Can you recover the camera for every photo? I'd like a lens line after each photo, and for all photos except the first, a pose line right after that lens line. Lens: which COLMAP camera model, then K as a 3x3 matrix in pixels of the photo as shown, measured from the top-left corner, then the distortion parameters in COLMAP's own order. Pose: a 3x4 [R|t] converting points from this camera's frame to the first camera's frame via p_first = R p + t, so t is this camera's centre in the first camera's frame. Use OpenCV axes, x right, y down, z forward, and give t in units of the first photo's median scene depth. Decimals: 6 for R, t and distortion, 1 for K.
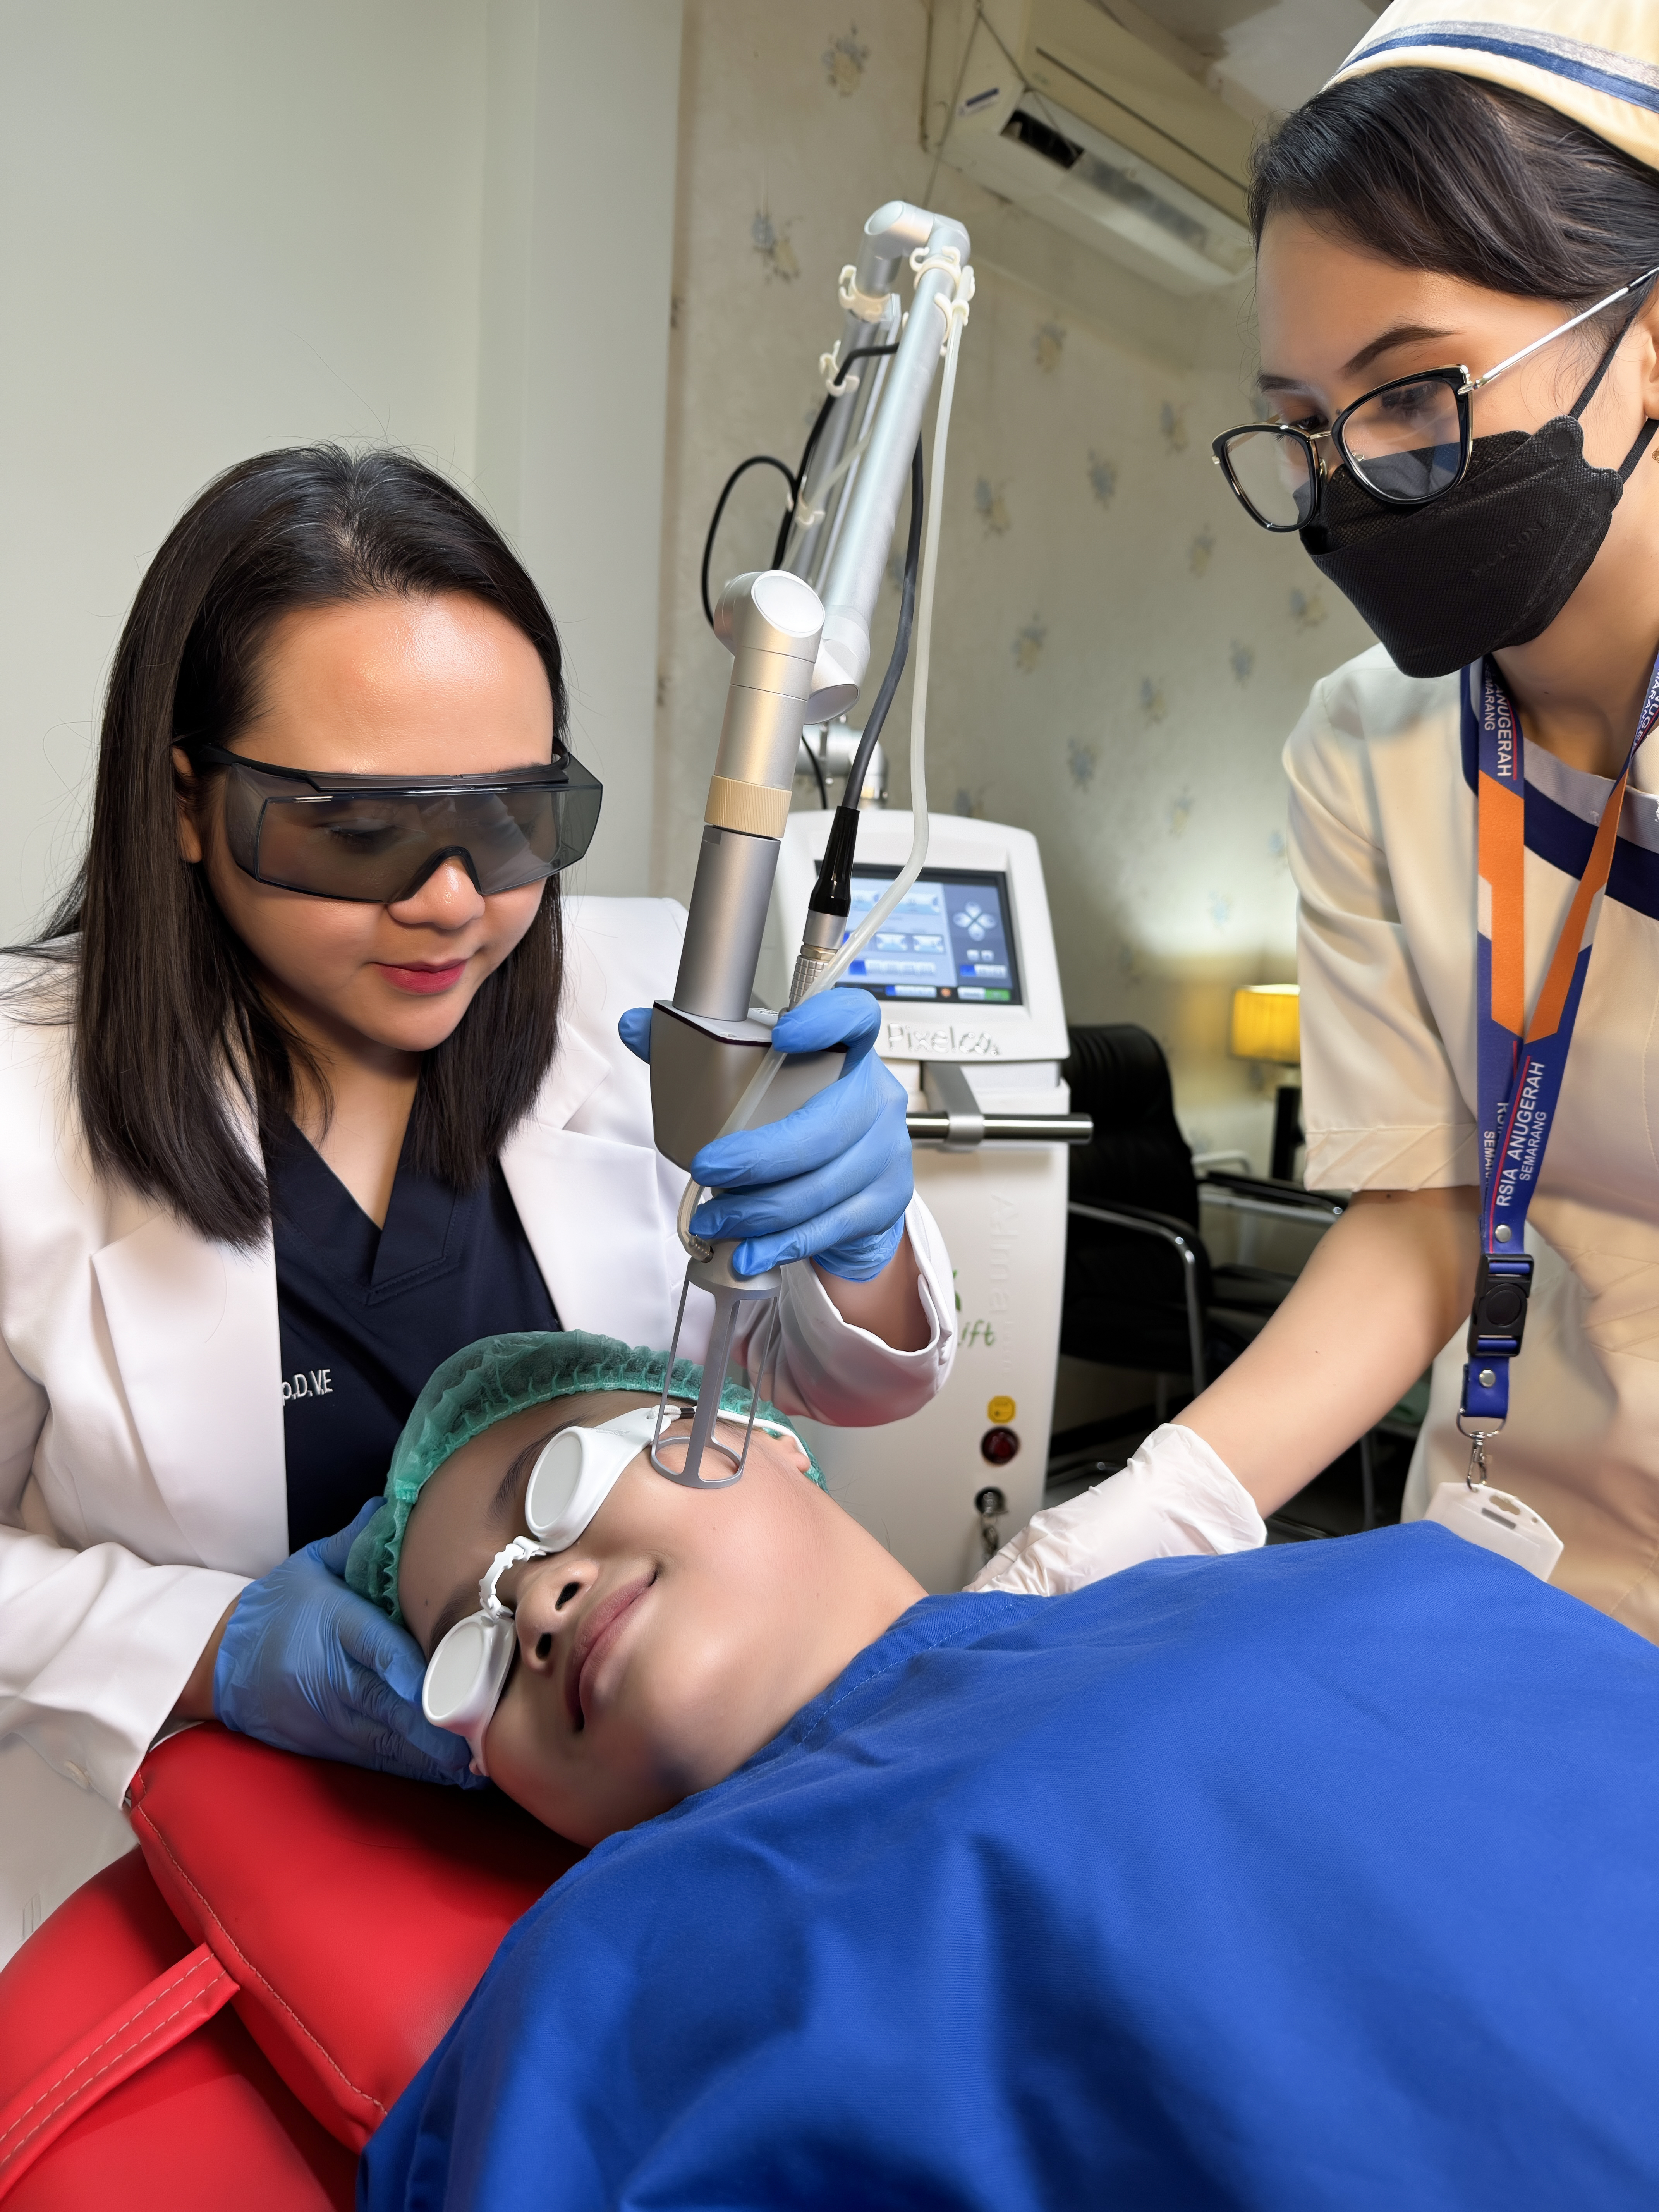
lens RADIAL K [[1531.8, 0, 829.5], [0, 1531.8, 1106.0], [0, 0, 1]] dist [-0.065477, 0.002121]
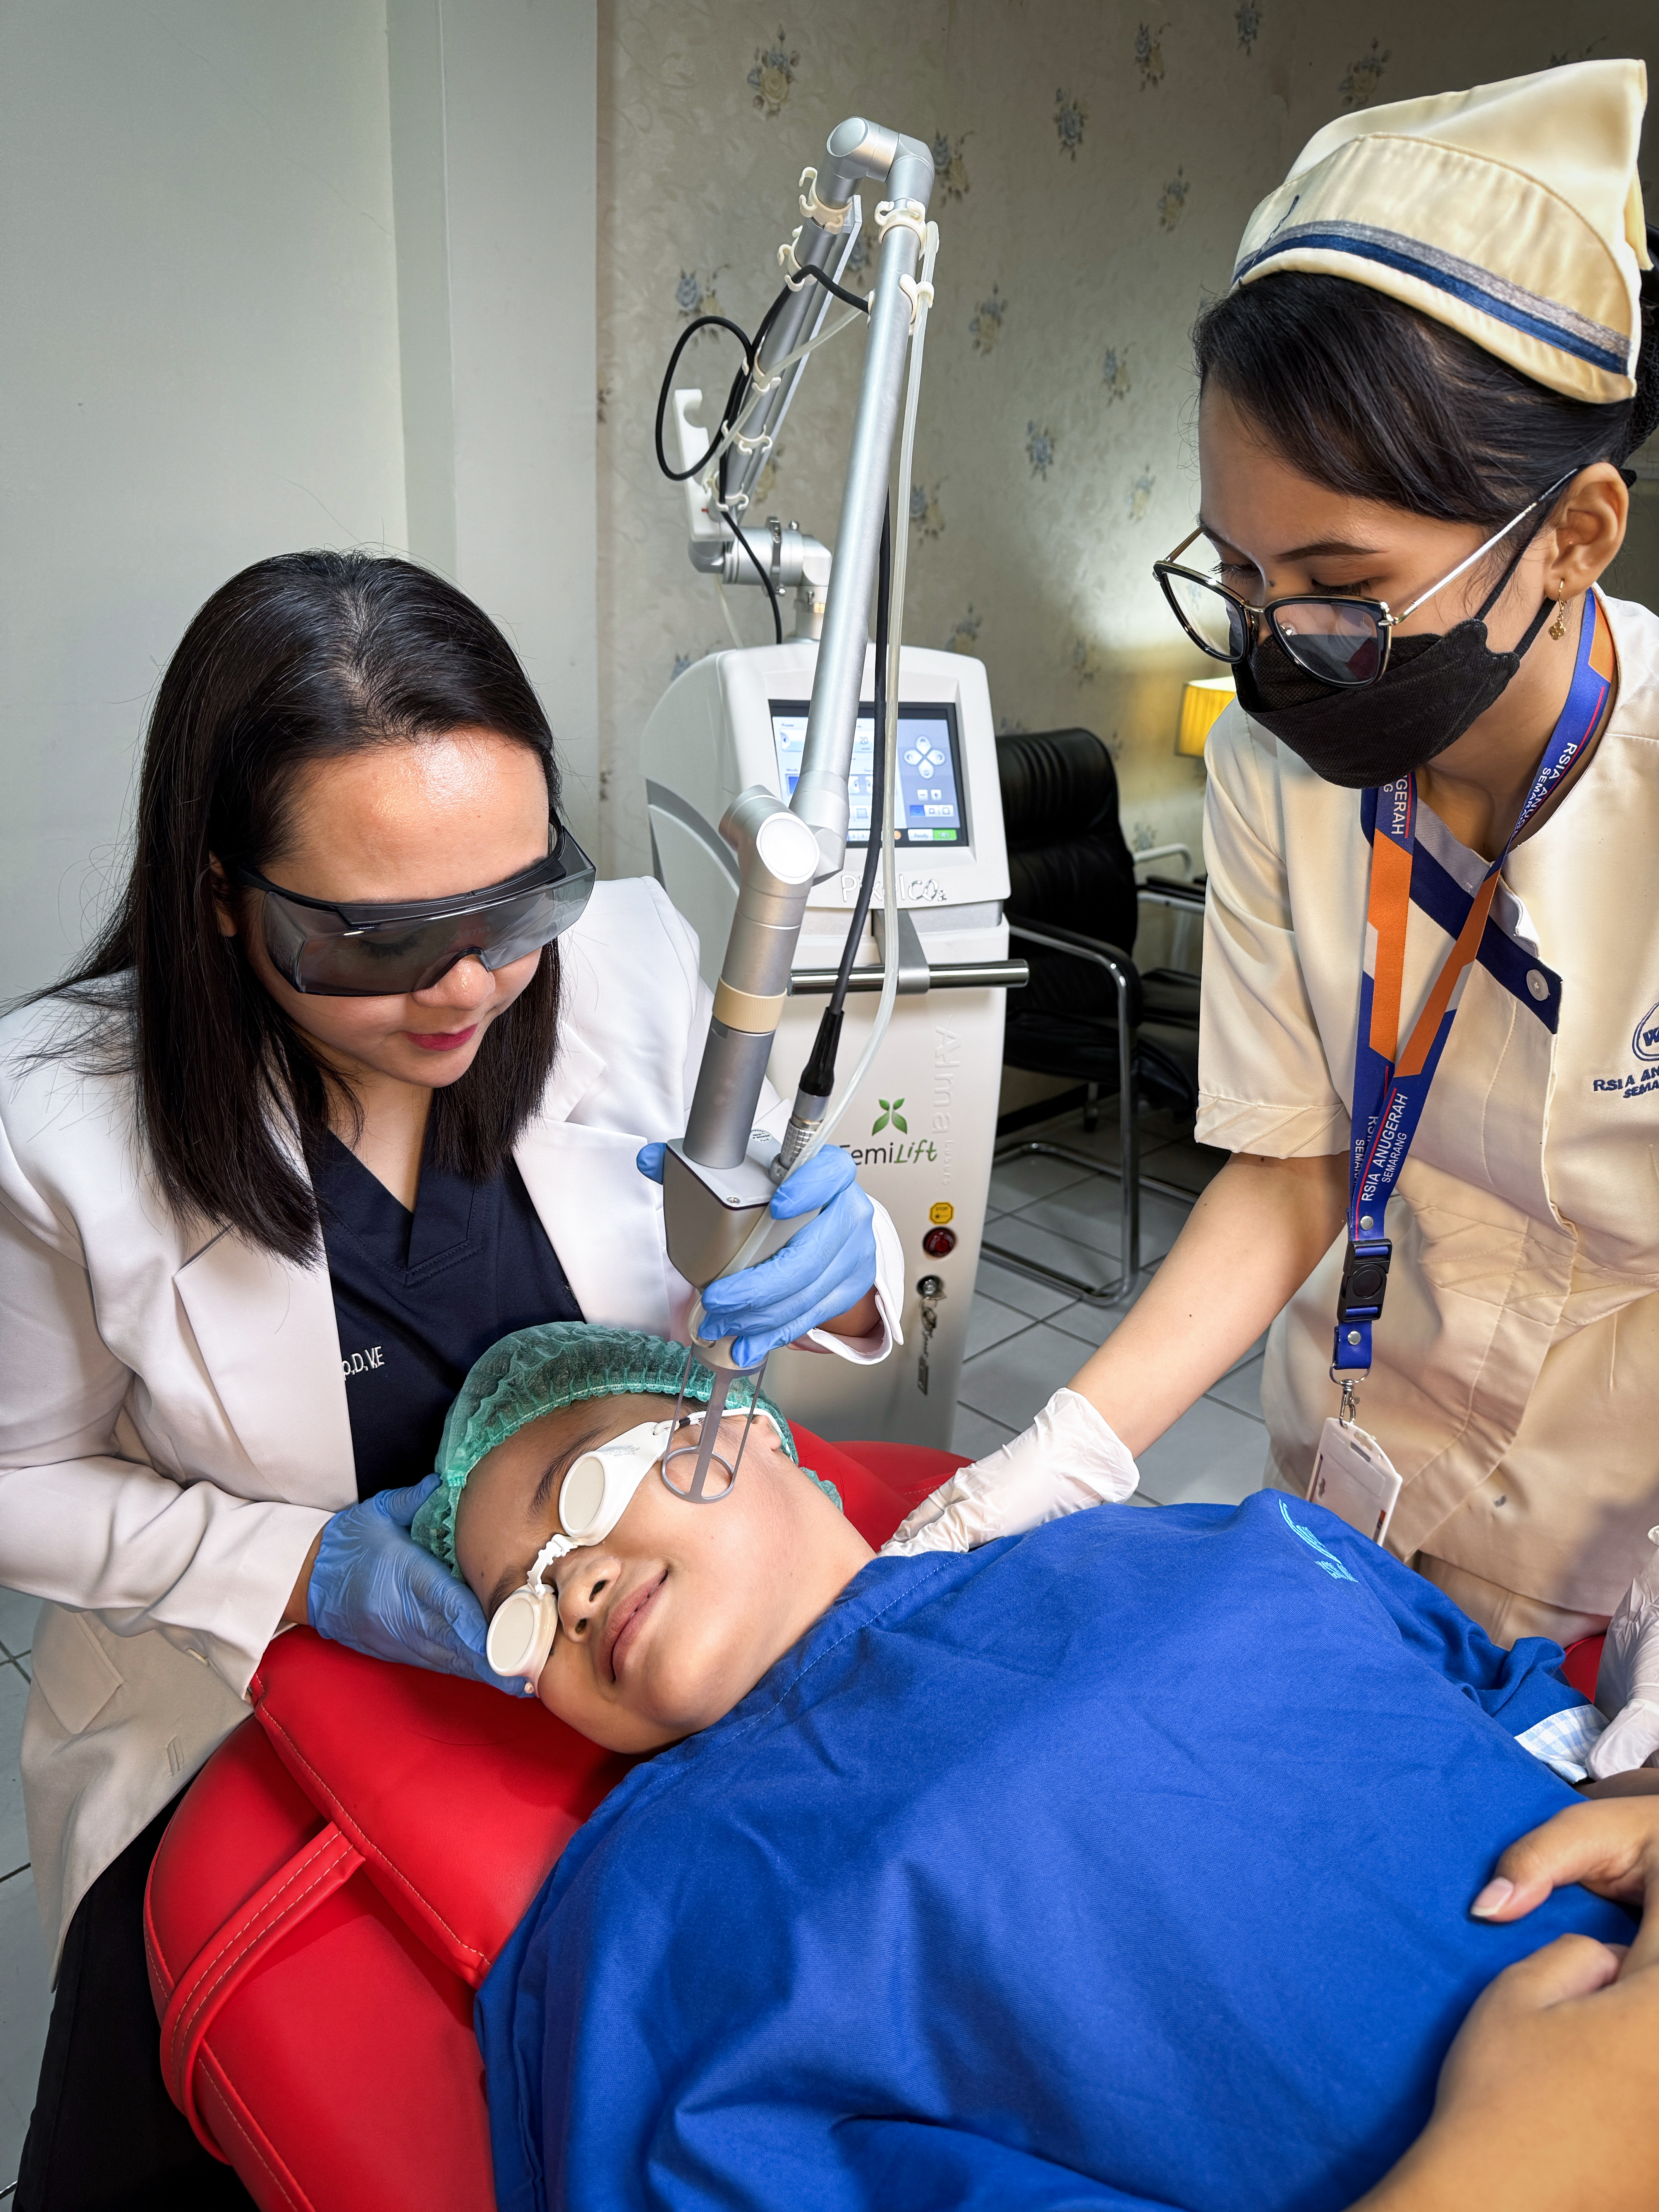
lens RADIAL K [[1559.7, 0, 822.6], [0, 1559.7, 1003.5], [0, 0, 1]] dist [0.035896, -0.181031]
pose [[0.999547, -0.002496, 0.029983, -0.015616], [-0.004557, 0.972494, 0.232885, -0.392883], [-0.029740, -0.232916, 0.972042, -0.156810]]
